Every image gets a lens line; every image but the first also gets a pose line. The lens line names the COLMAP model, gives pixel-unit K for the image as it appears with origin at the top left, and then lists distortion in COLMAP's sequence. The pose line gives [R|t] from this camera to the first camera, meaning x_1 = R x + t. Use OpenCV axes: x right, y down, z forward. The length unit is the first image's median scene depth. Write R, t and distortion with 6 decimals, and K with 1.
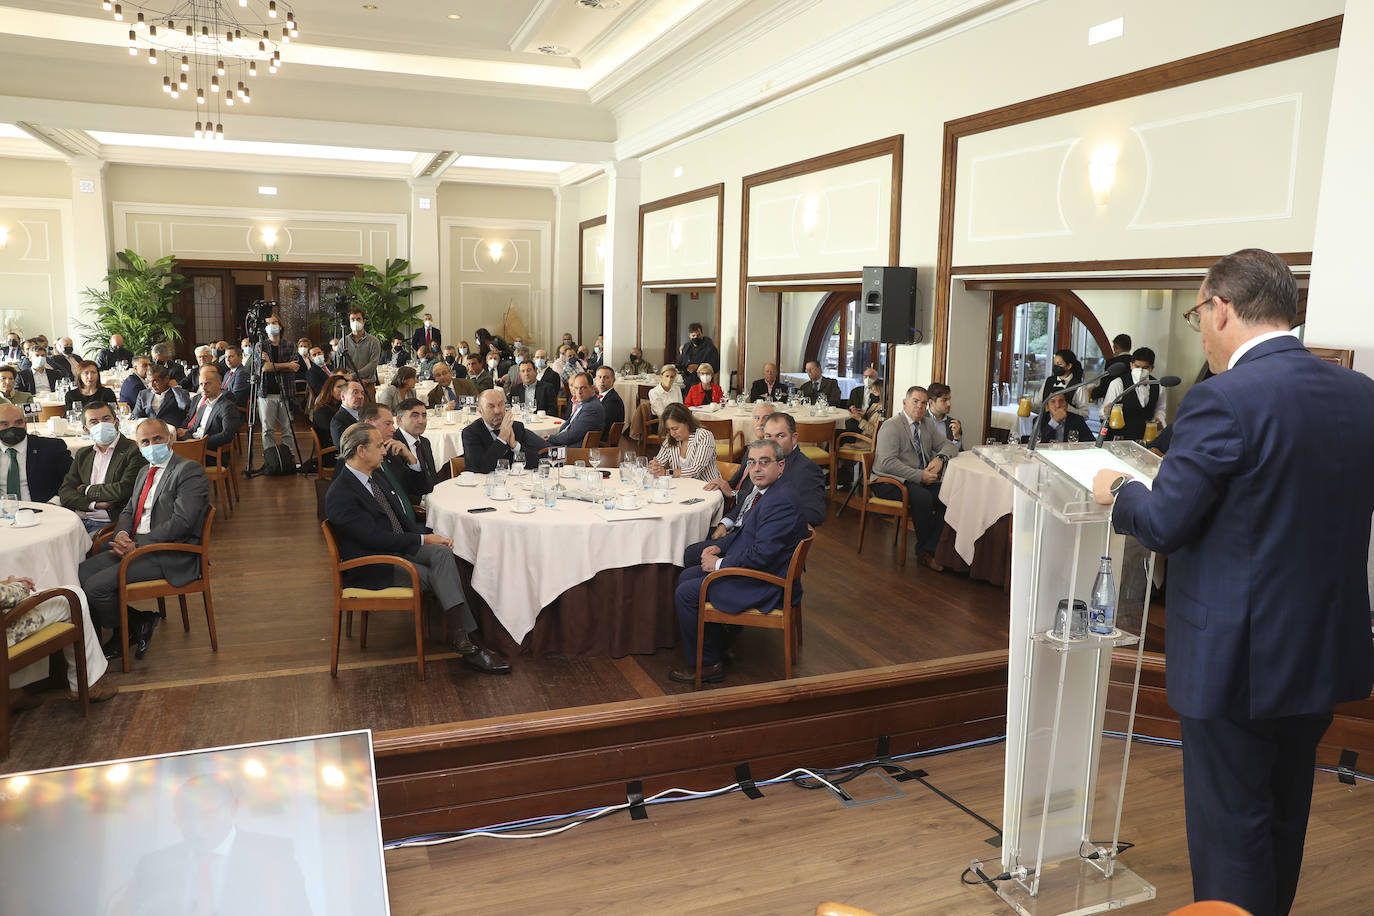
lens RADIAL K [[989.8, 0, 710.4], [0, 989.8, 449.8], [0, 0, 1]] dist [-0.061376, 0.045865]
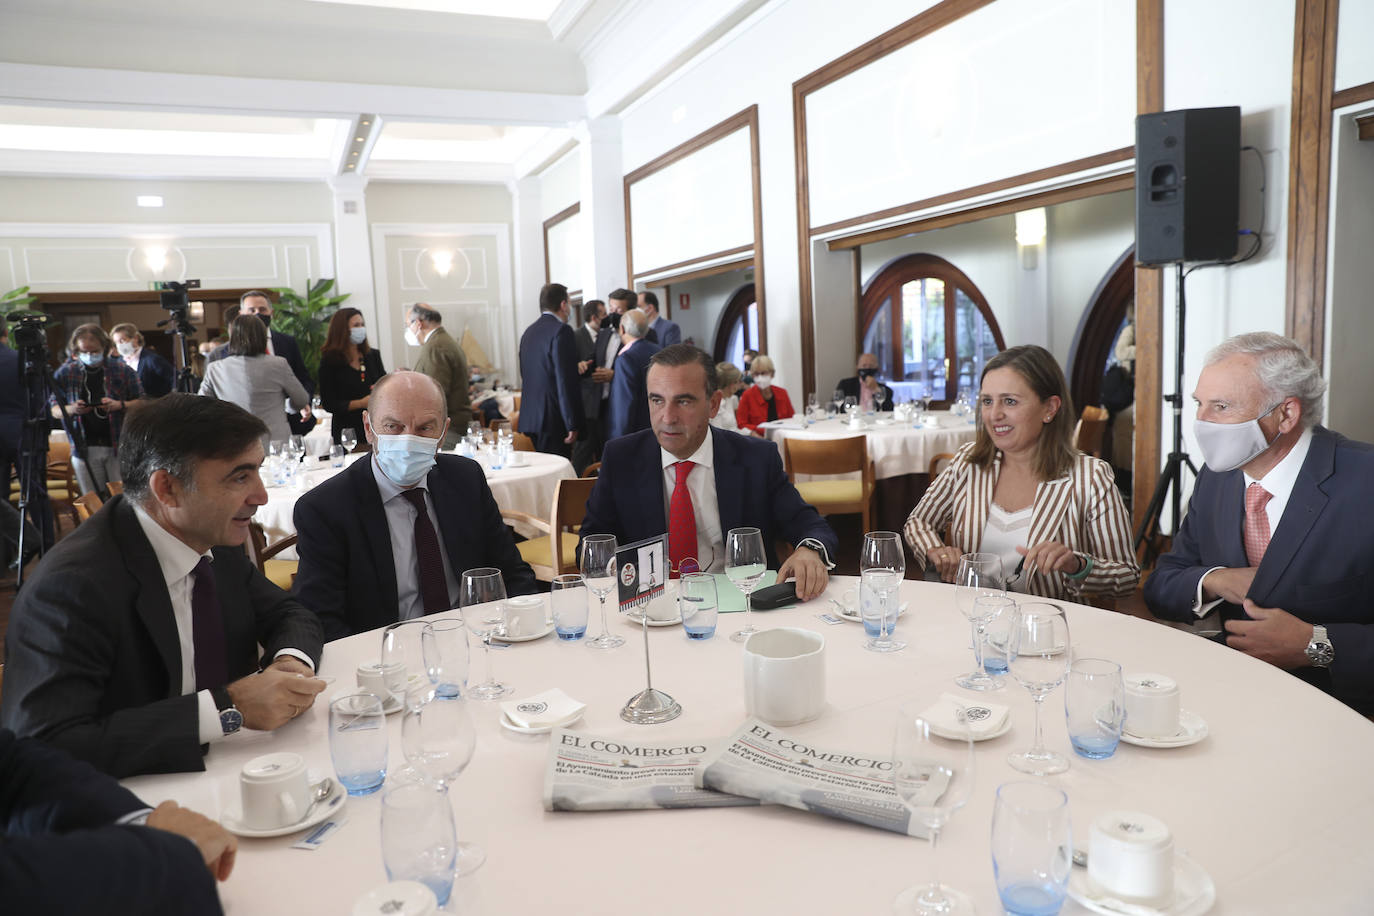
lens RADIAL K [[933.0, 0, 692.3], [0, 933.0, 465.7], [0, 0, 1]] dist [-0.049329, 0.015418]
pose [[0.997231, -0.070212, 0.024510, -0.055178], [0.070650, 0.997348, -0.017477, -0.007540], [-0.023218, 0.019160, 0.999547, 0.299530]]
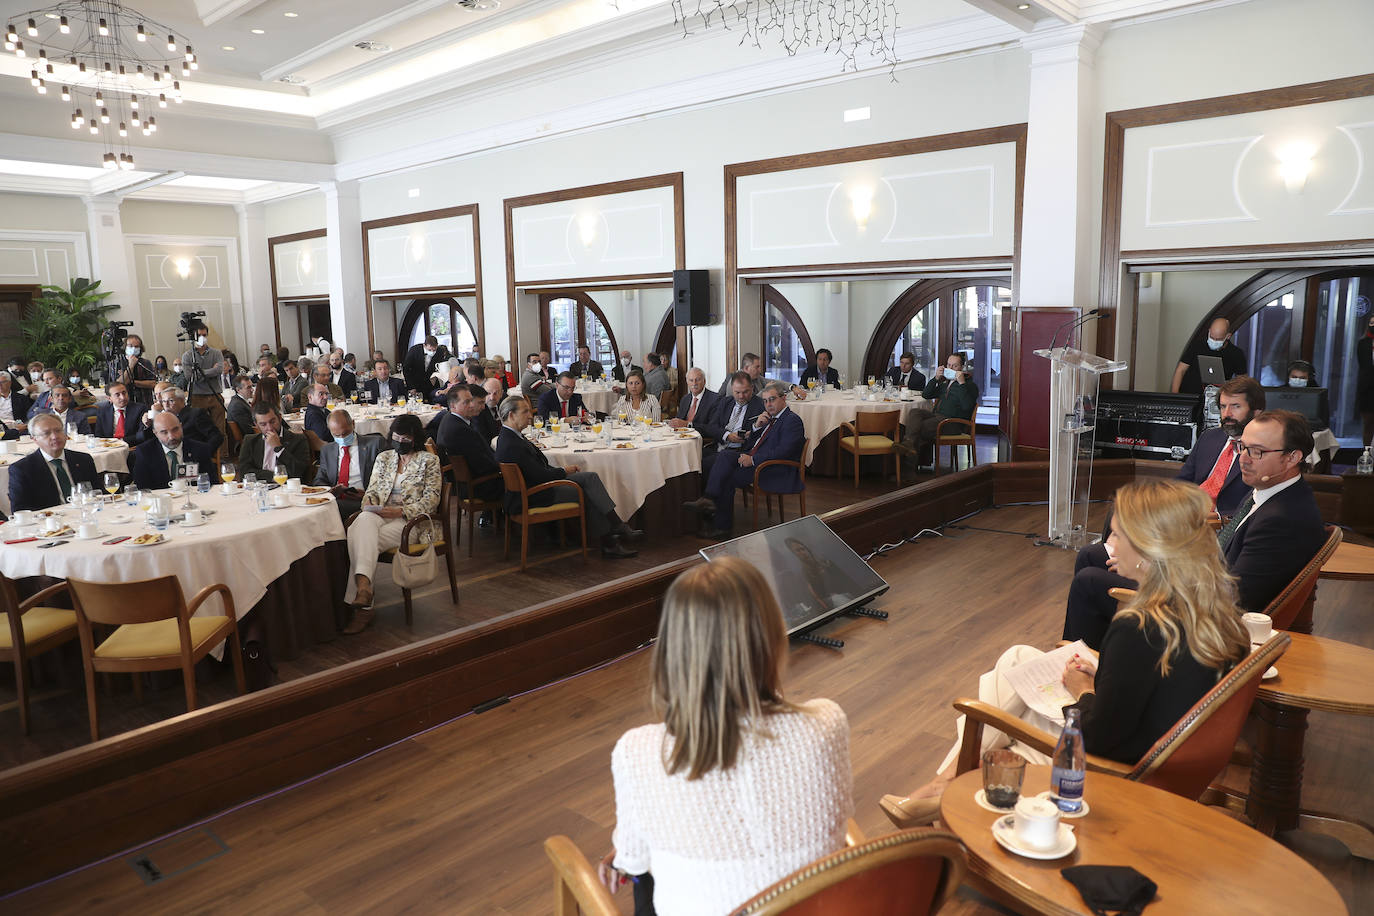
lens RADIAL K [[929.4, 0, 680.3], [0, 929.4, 460.0], [0, 0, 1]] dist [-0.061008, 0.013420]
pose [[0.903306, -0.108613, 0.415020, -0.219581], [0.101103, 0.994068, 0.040098, 0.012896], [-0.416913, 0.005739, 0.908928, -0.089688]]
